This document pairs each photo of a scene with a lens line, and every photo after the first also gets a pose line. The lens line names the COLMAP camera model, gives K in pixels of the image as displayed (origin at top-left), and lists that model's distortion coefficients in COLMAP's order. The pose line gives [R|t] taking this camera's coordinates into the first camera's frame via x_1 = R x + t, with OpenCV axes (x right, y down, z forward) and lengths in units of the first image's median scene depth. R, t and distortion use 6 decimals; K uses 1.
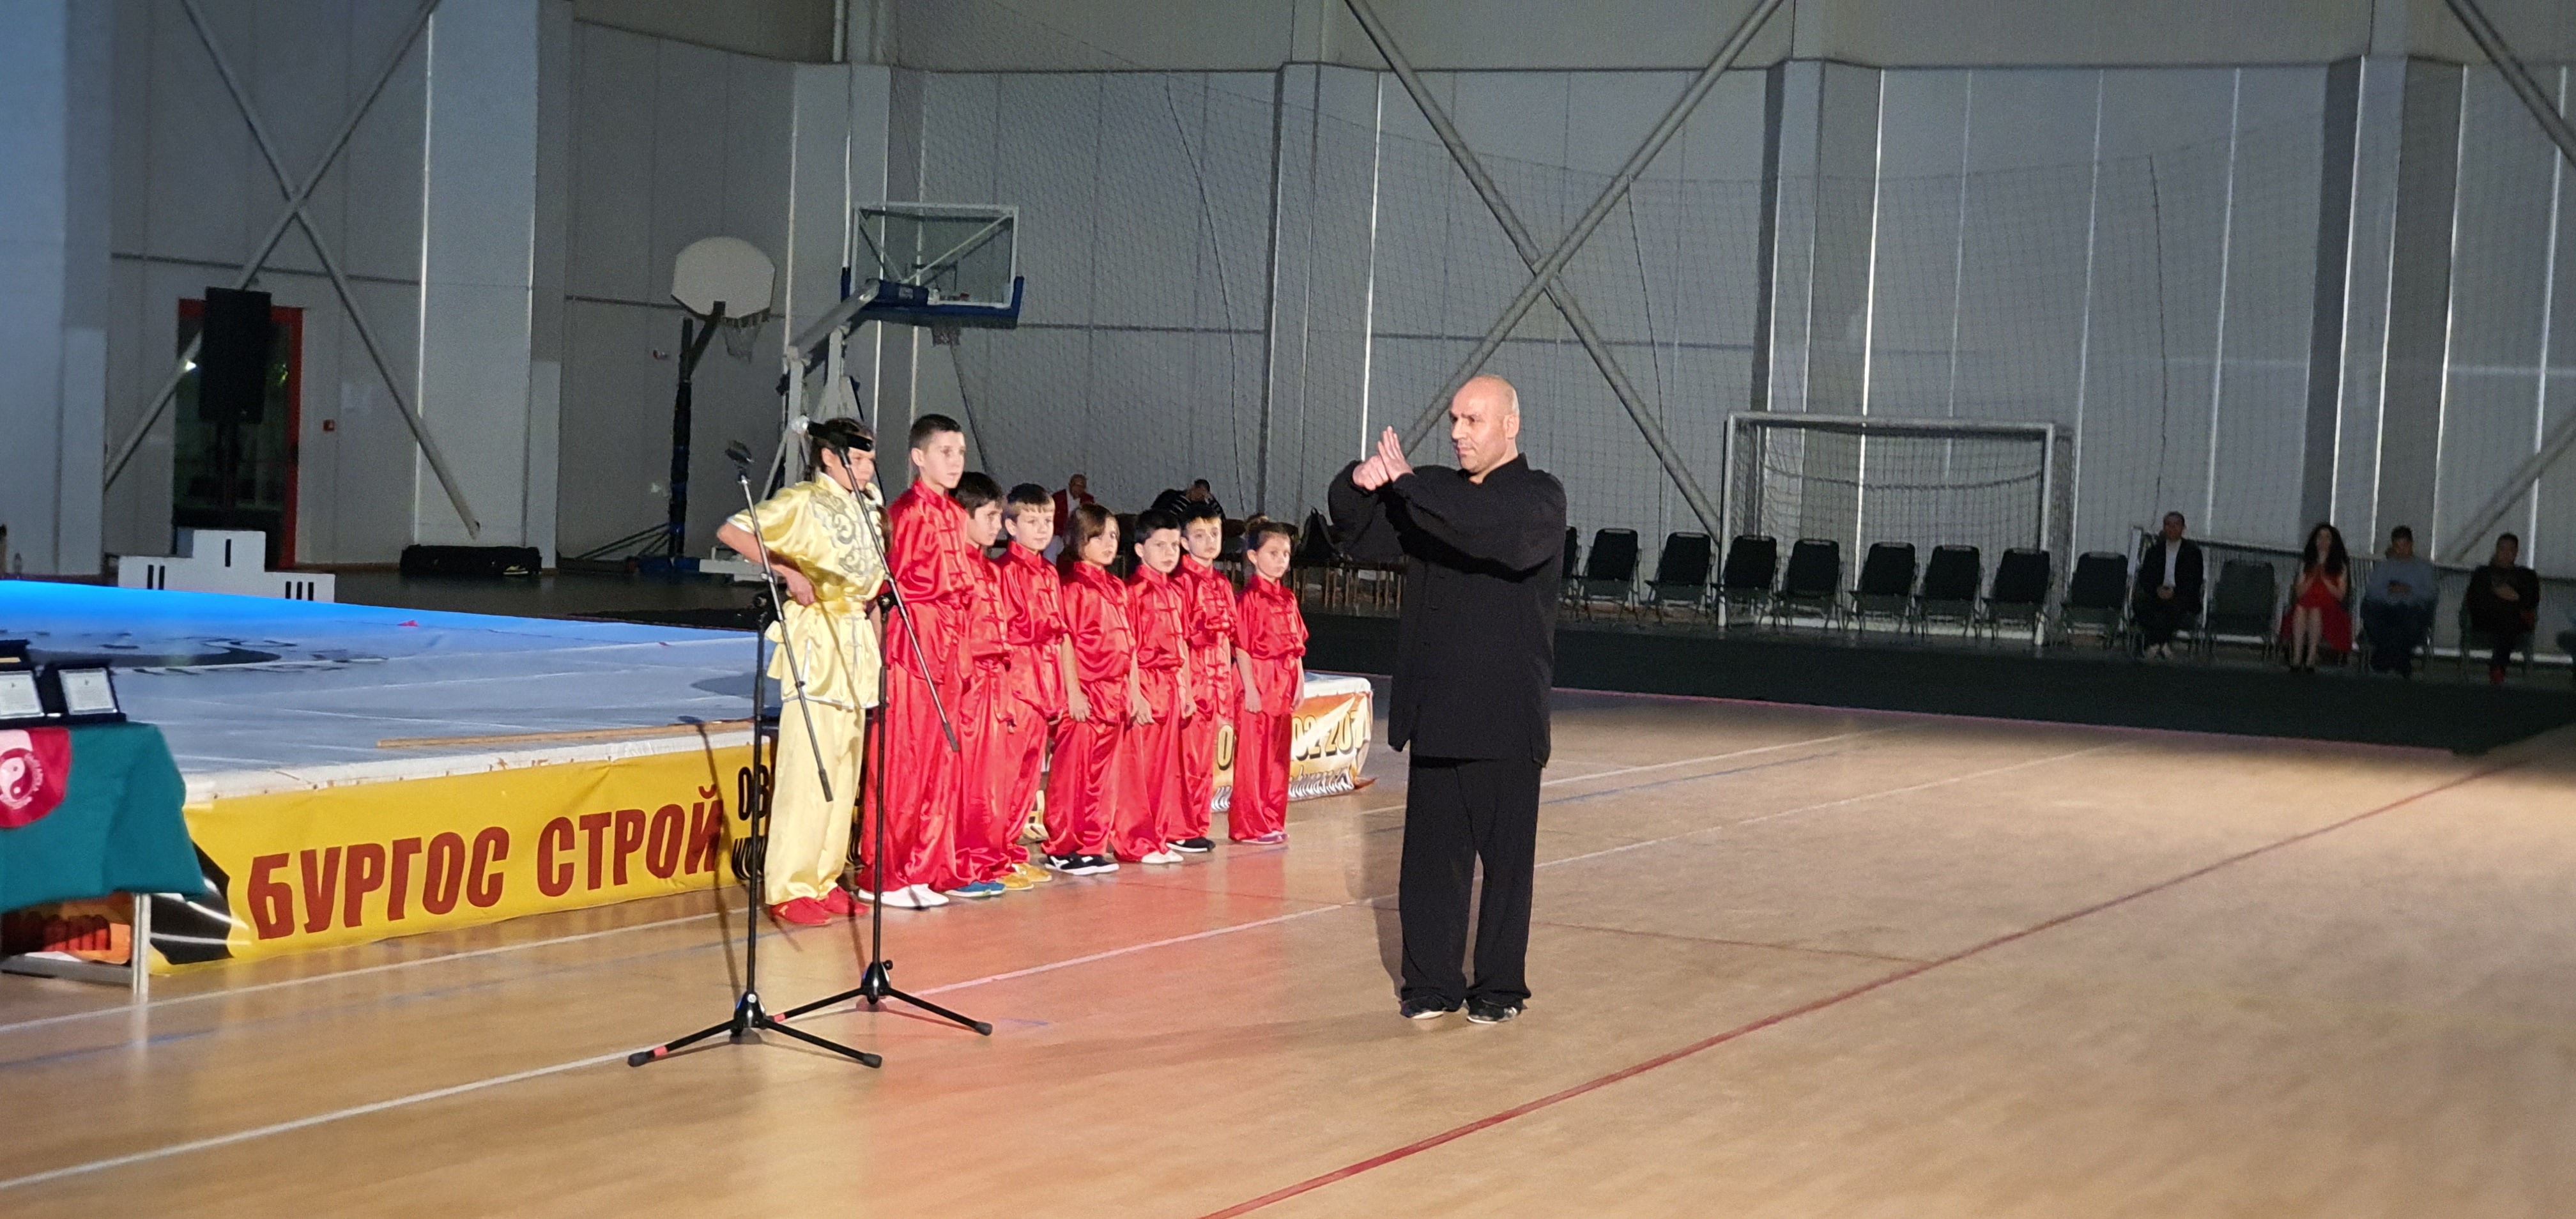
lens RADIAL K [[3852.2, 0, 1288.0], [0, 3852.2, 609.5], [0, 0, 1]] dist [0.008588, 1.190453]
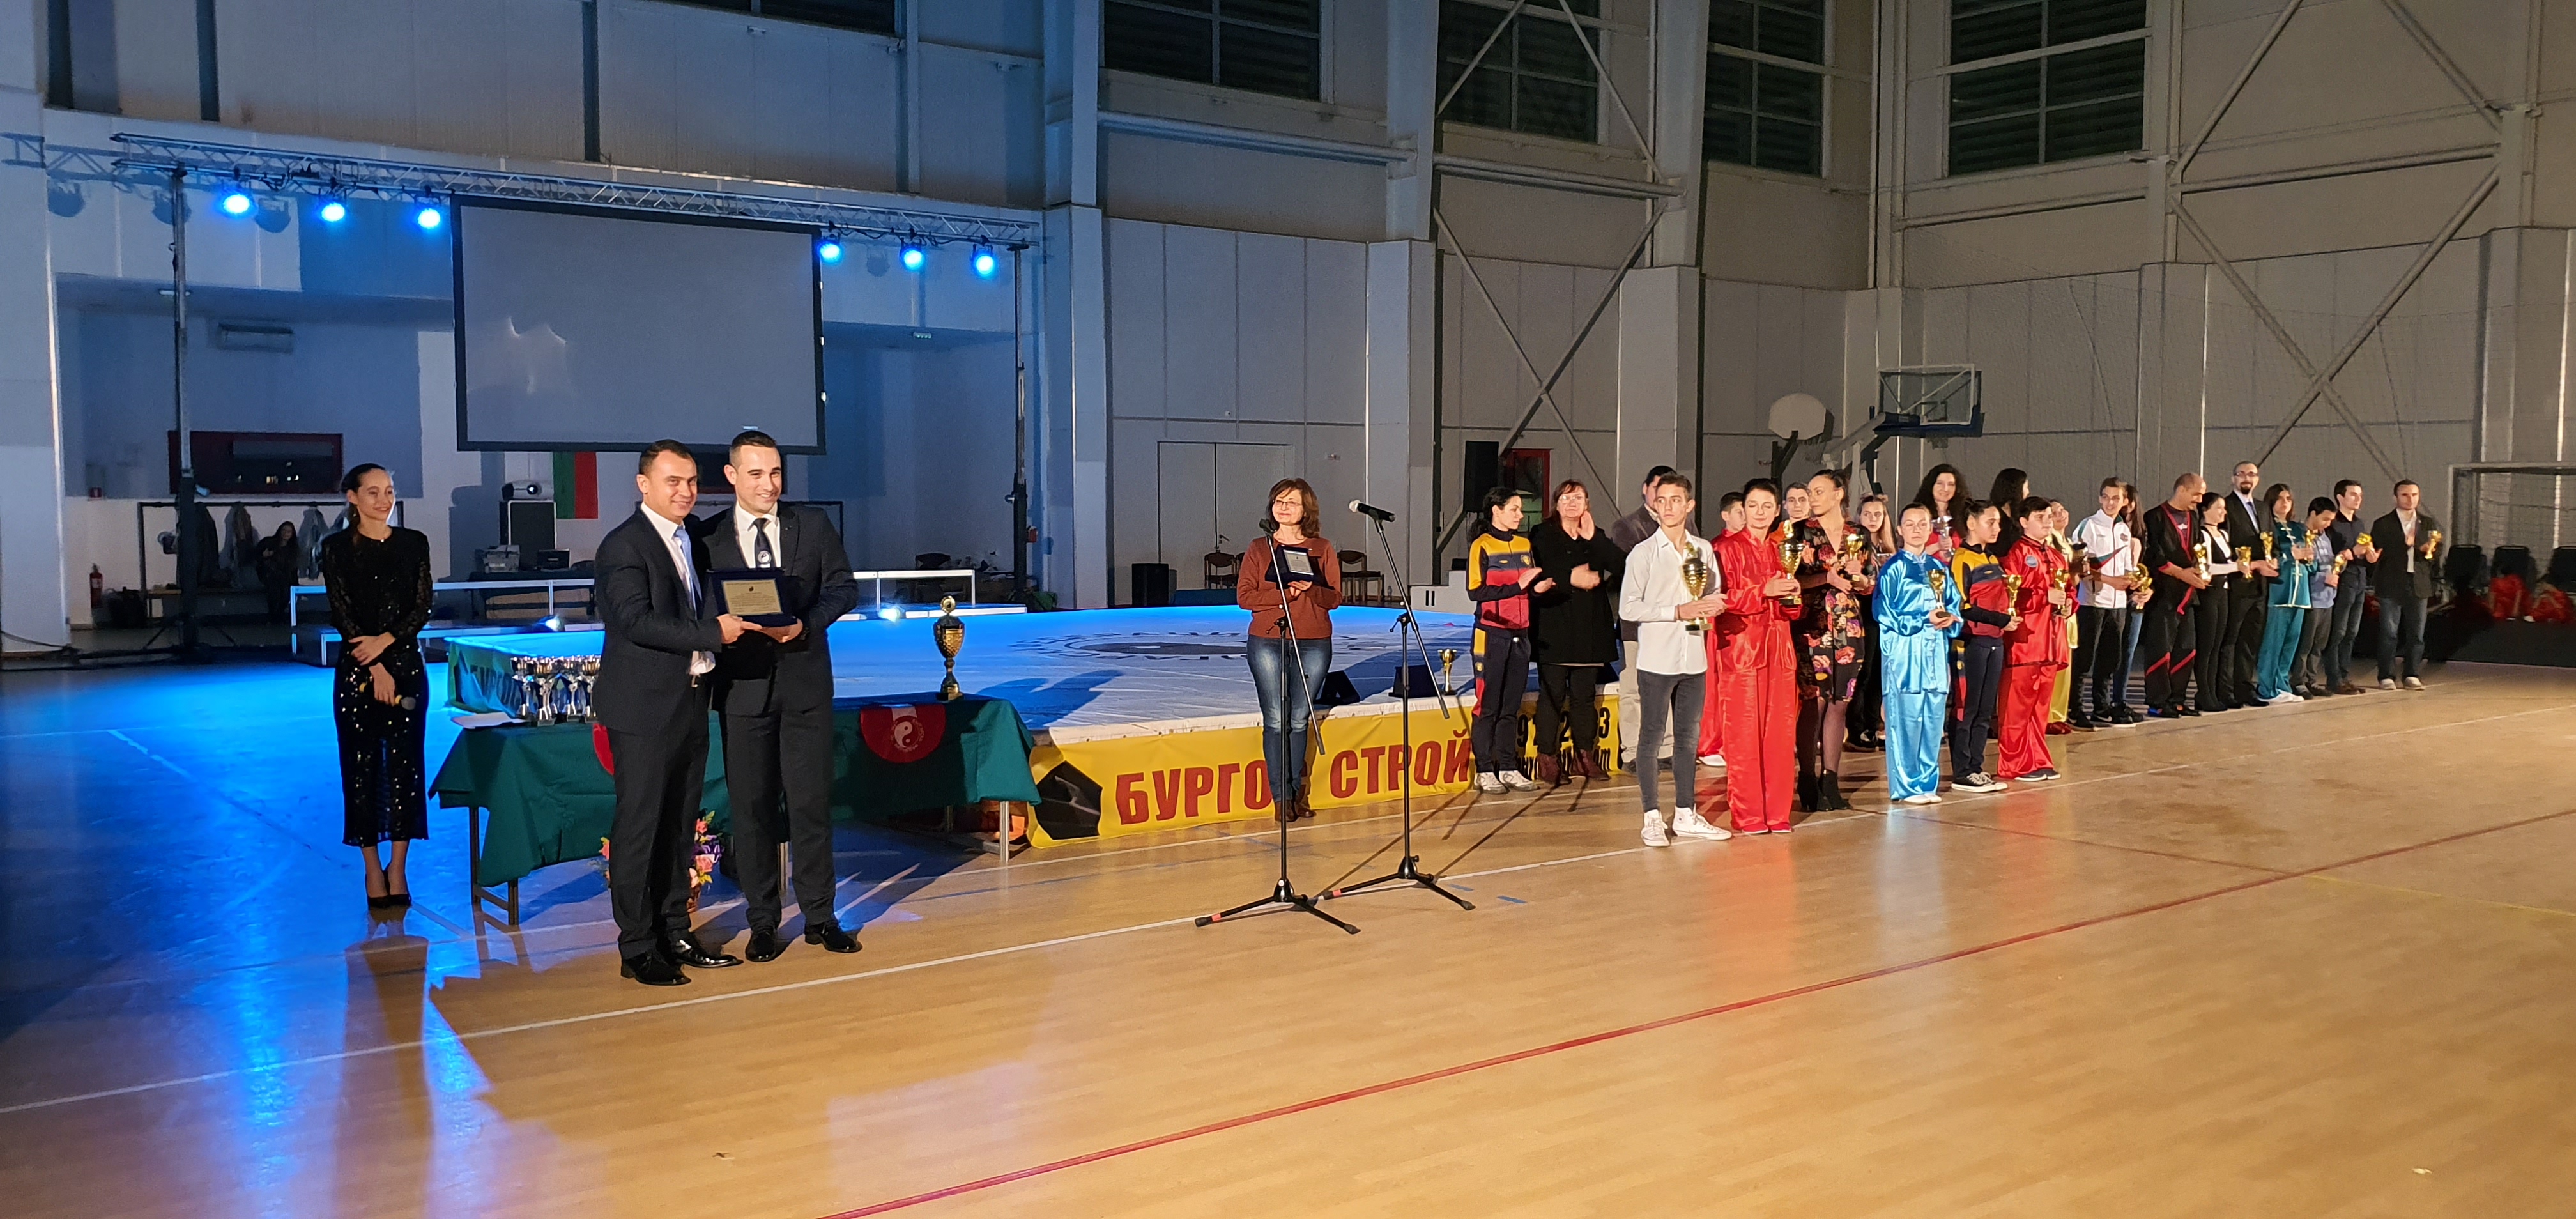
lens RADIAL K [[2014.4, 0, 1317.6], [0, 2014.4, 622.5], [0, 0, 1]] dist [0.013343, -0.004007]
pose [[0.900972, -0.016092, -0.433579, 0.079702], [0.020389, 0.999778, 0.005262, -0.002002], [0.433398, -0.013581, 0.901100, 0.109500]]
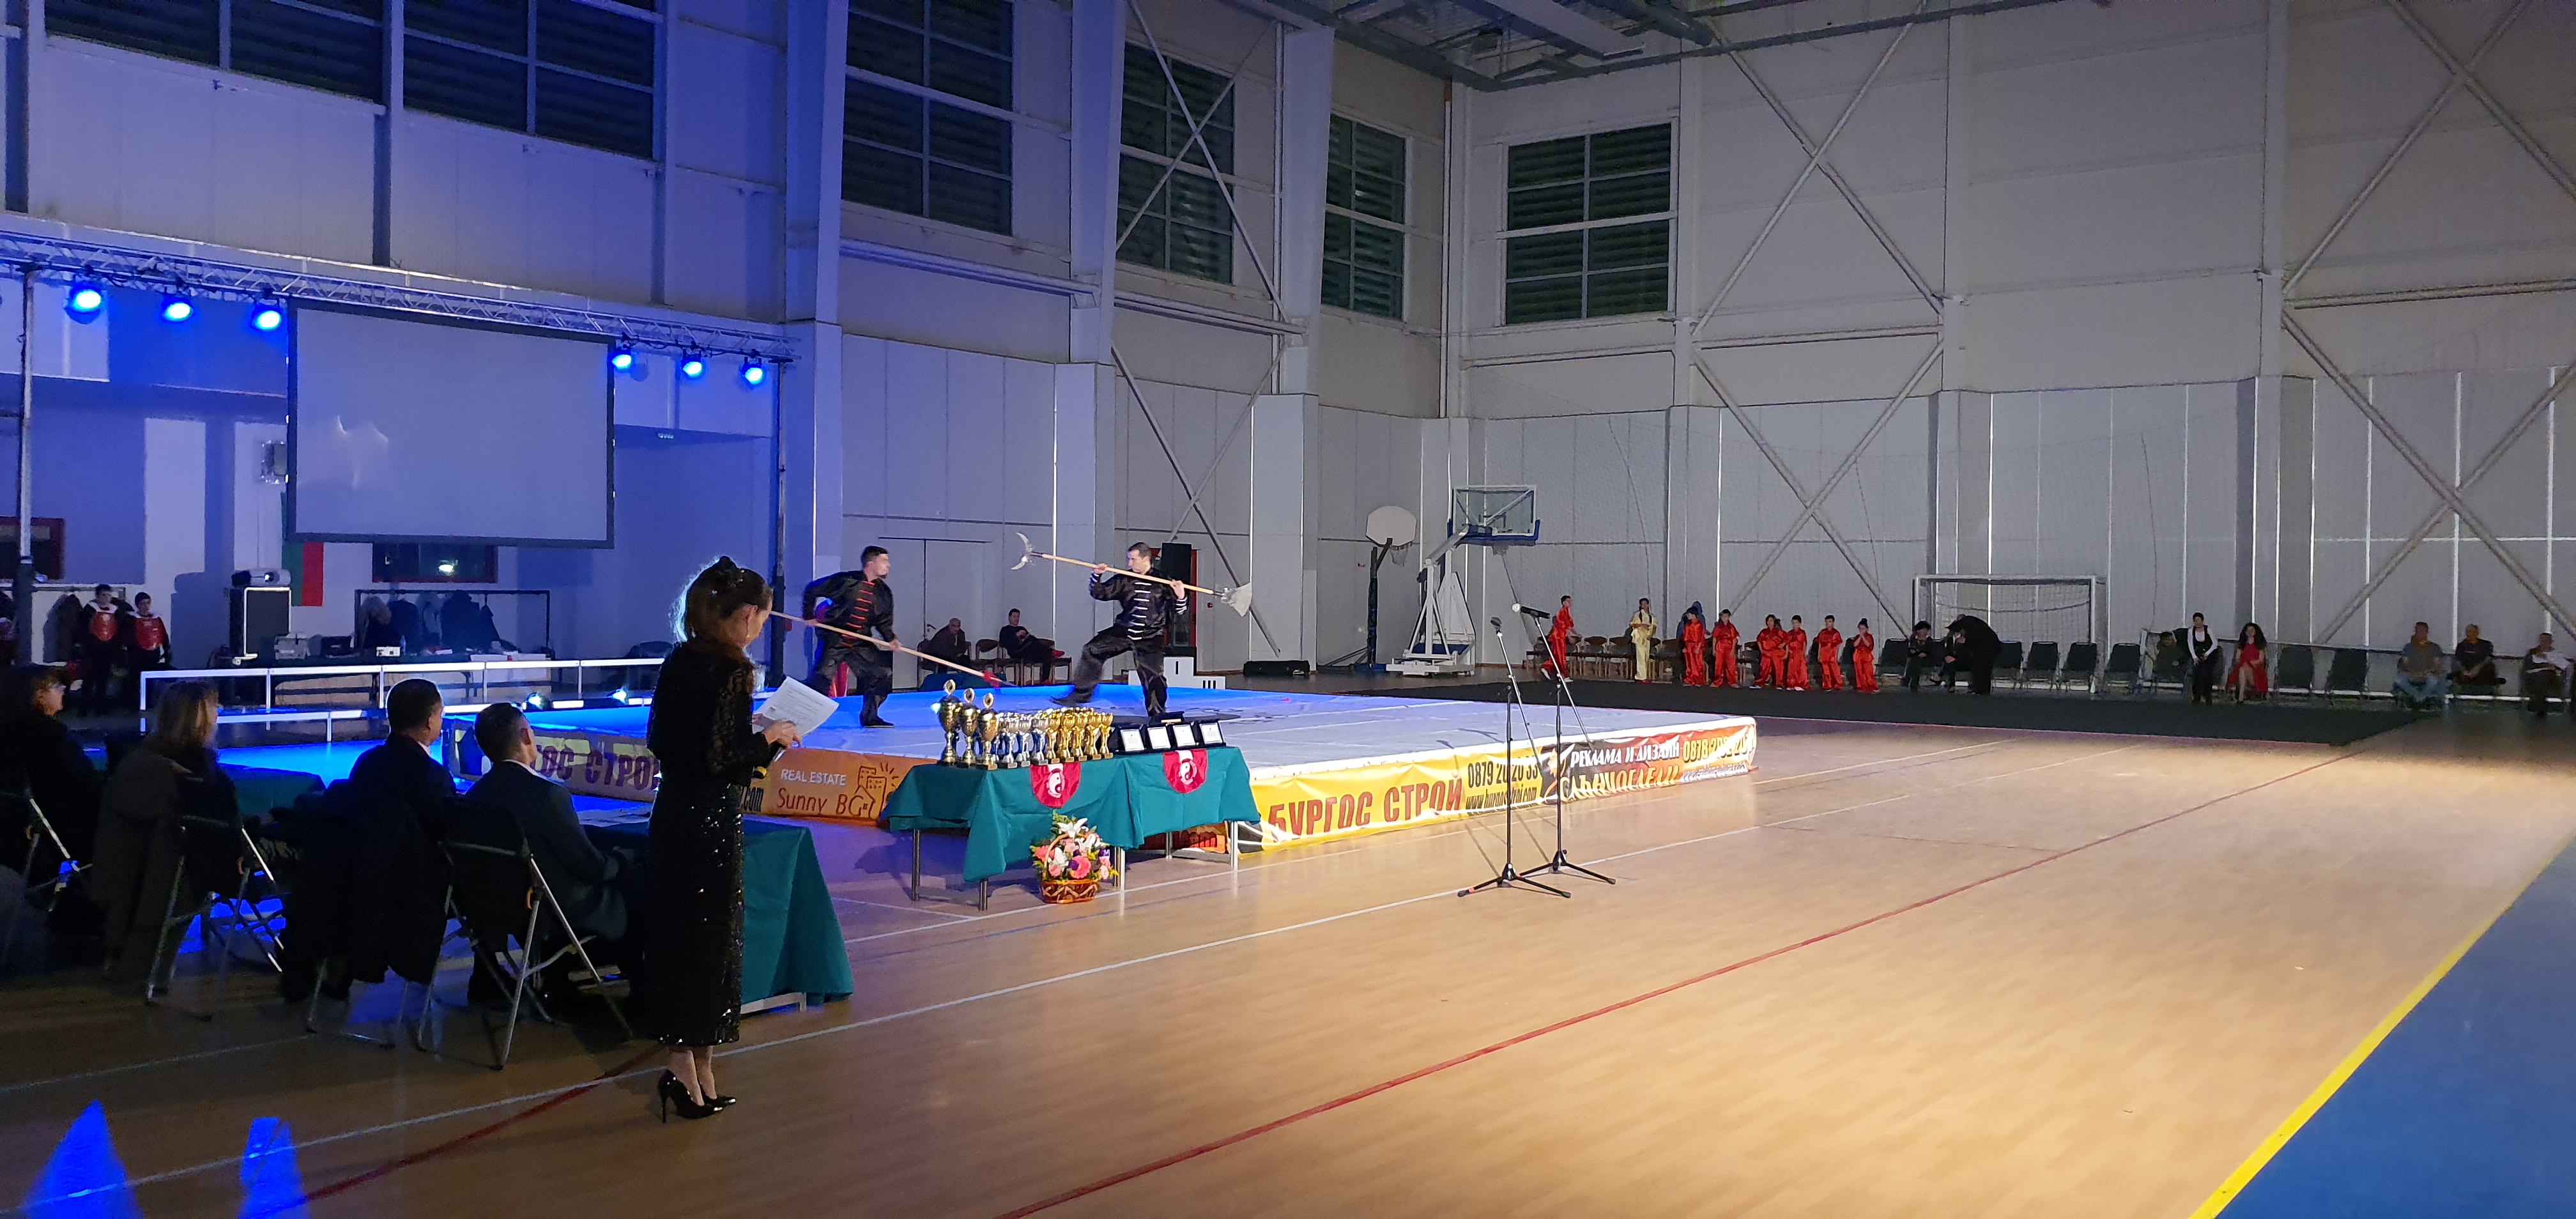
lens RADIAL K [[1988.4, 0, 1288.0], [0, 1988.4, 609.5], [0, 0, 1]] dist [0.095523, -0.160718]
pose [[0.983304, -0.030810, -0.179343, -0.020020], [0.023865, 0.998884, -0.040755, -0.001023], [0.180399, 0.035794, 0.982942, -0.056054]]
